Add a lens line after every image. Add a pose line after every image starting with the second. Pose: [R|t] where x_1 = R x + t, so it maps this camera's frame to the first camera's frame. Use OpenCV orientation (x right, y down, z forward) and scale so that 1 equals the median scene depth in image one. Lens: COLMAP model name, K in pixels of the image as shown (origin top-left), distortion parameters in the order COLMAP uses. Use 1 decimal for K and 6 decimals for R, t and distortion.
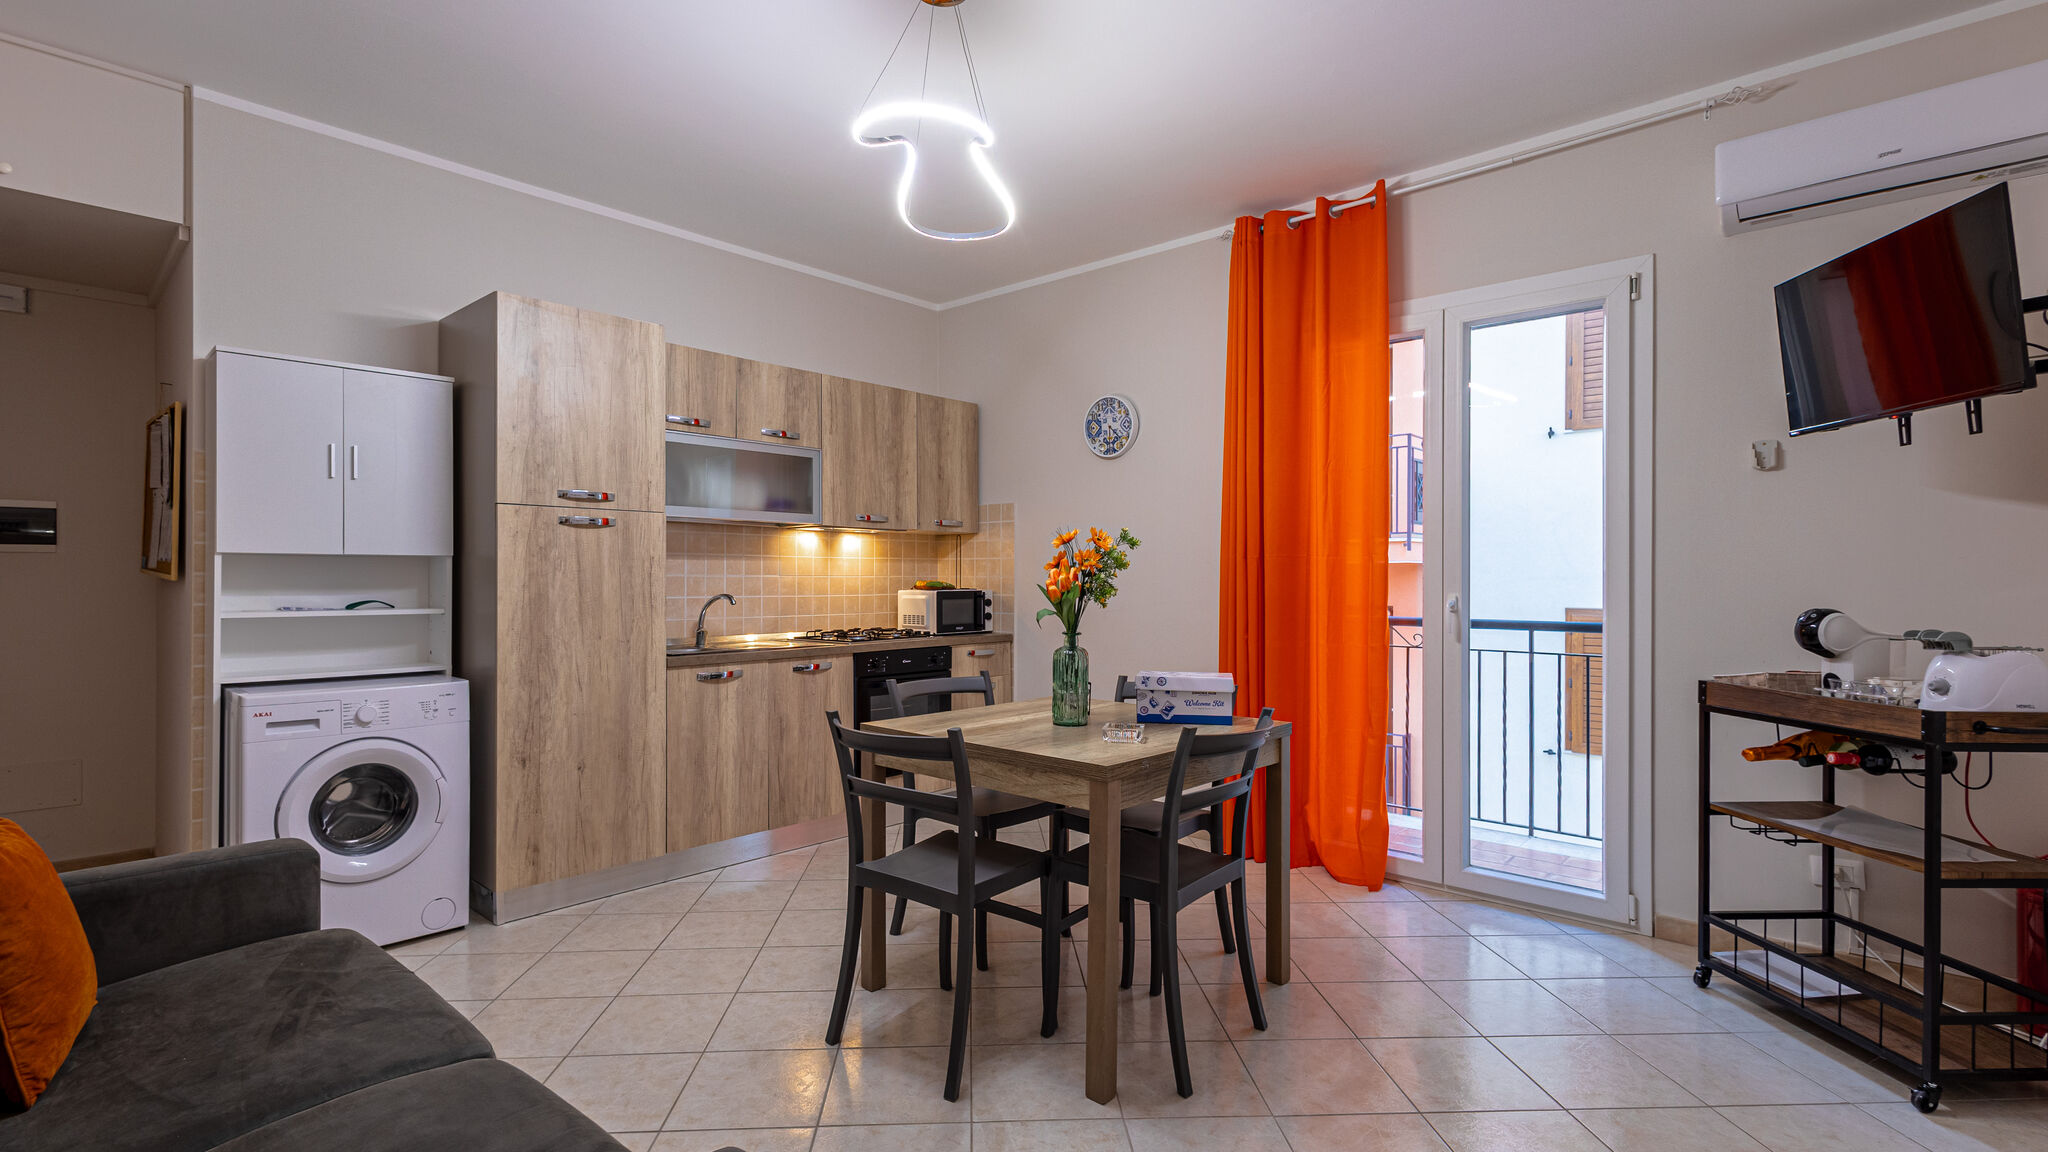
lens RADIAL K [[953.1, 0, 1024.7], [0, 953.1, 583.9], [0, 0, 1]] dist [0.026093, -0.000547]
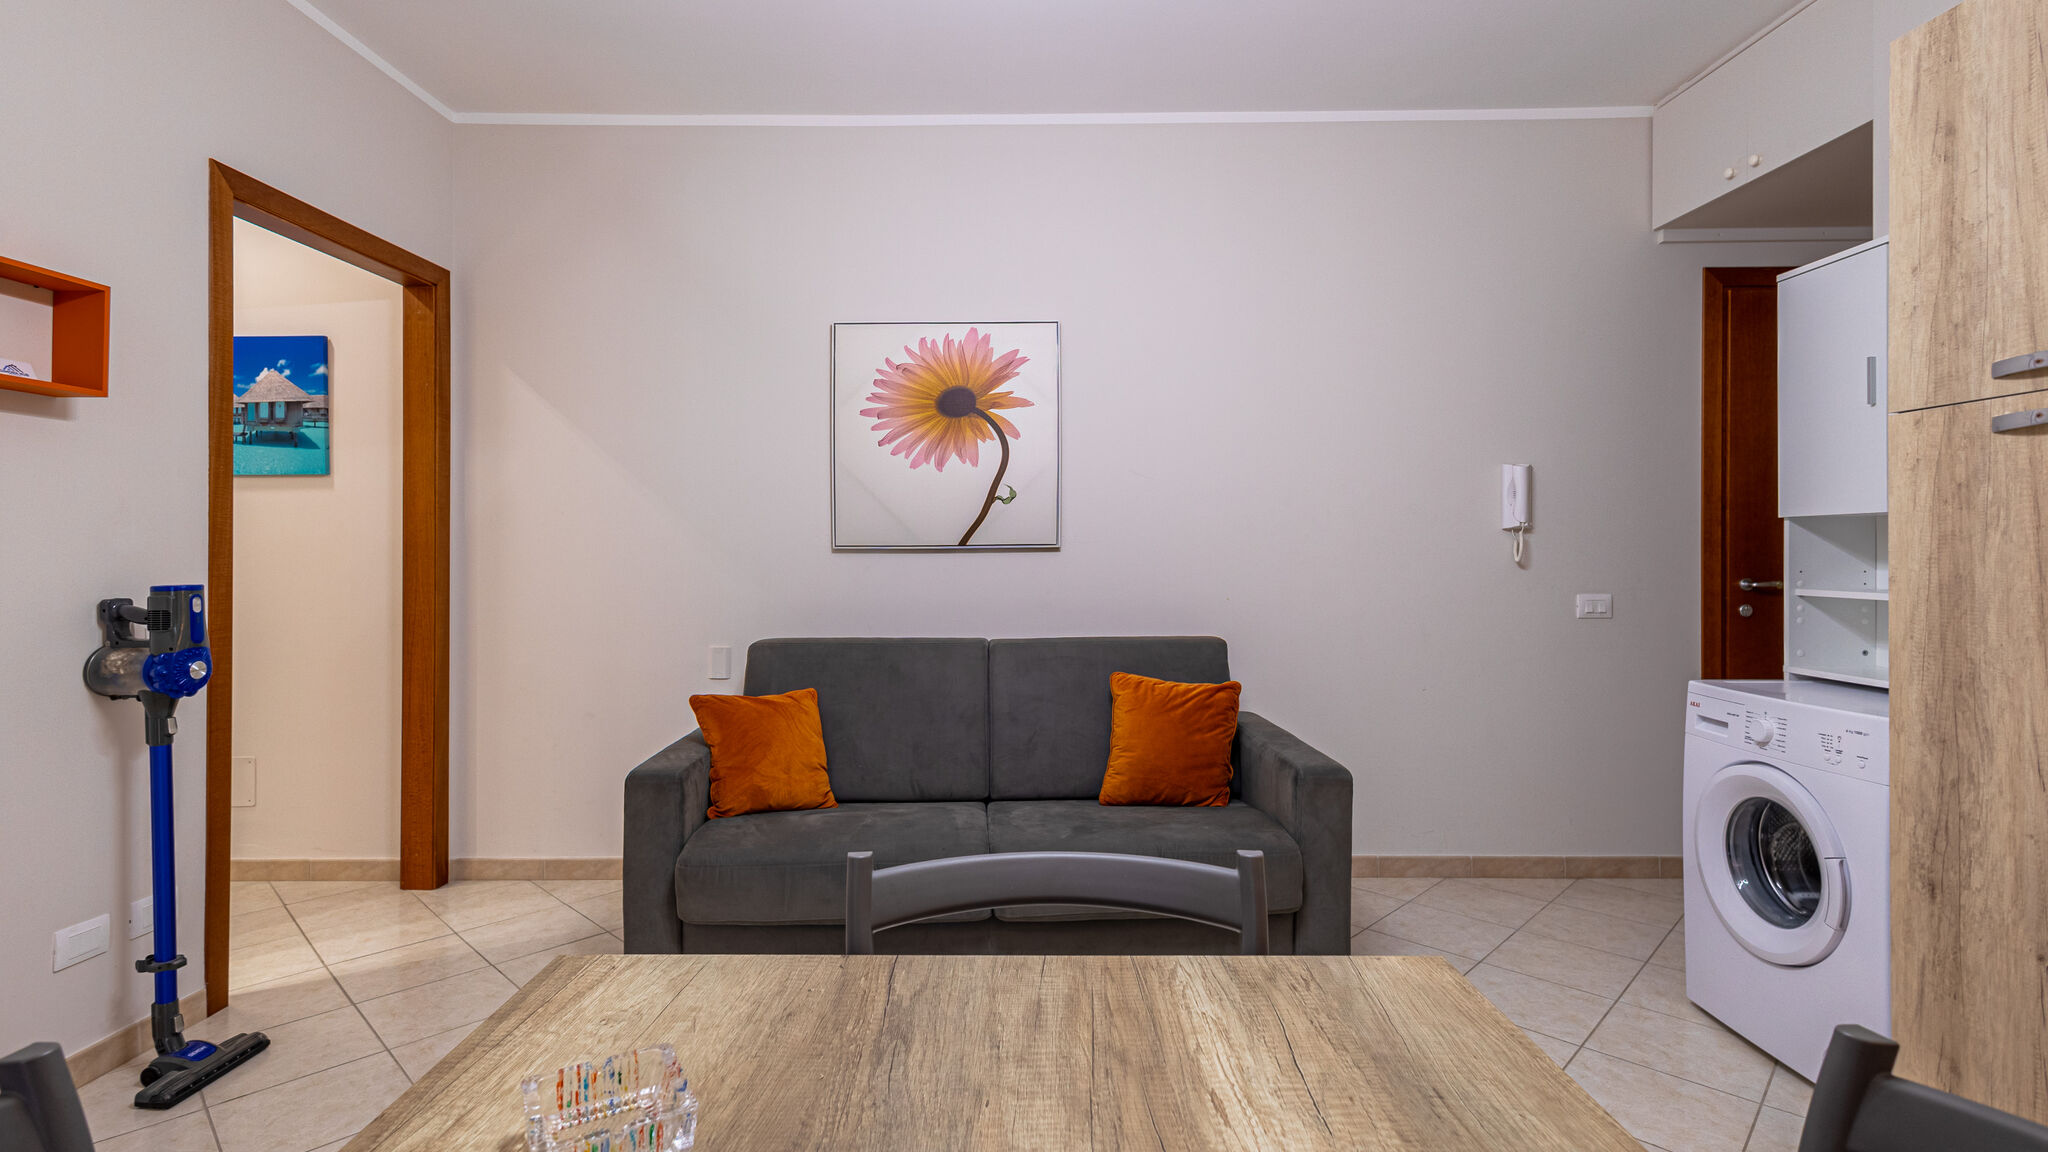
lens RADIAL K [[953.1, 0, 983.8], [0, 953.1, 546.8], [0, 0, 1]] dist [0.026093, -0.000547]
pose [[-0.721210, -0.000447, -0.692716, 0.233684], [0.001764, 0.999995, -0.002482, -0.004414], [0.692714, -0.003012, -0.721206, 1.015783]]
